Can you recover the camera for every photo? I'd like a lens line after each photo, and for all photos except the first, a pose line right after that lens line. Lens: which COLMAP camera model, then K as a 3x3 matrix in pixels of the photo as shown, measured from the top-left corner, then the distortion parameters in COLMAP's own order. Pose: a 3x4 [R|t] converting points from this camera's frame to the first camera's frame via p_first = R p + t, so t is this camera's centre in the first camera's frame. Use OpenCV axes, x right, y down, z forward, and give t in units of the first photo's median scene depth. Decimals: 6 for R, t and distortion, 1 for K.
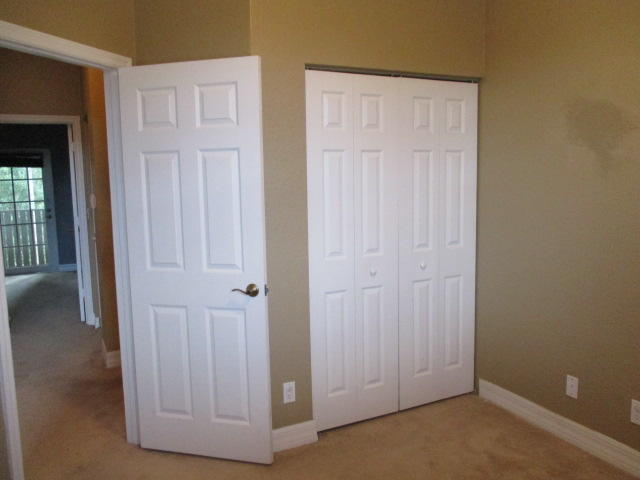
lens RADIAL K [[623.7, 0, 320.0], [0, 623.7, 240.0], [0, 0, 1]] dist [-0.003202, -0.001693]
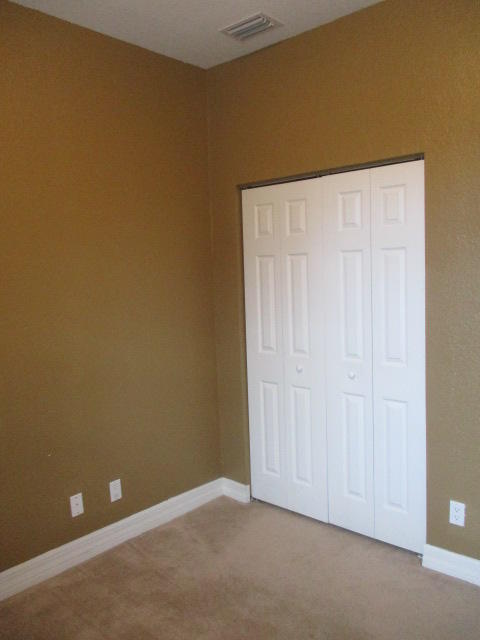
lens RADIAL K [[623.7, 0, 240.0], [0, 623.7, 320.0], [0, 0, 1]] dist [-0.003202, -0.001693]
pose [[0.869162, 0.029772, -0.493630, 0.220606], [-0.042277, 0.999005, -0.014187, 0.002915], [0.492717, 0.033200, 0.869556, -0.064753]]
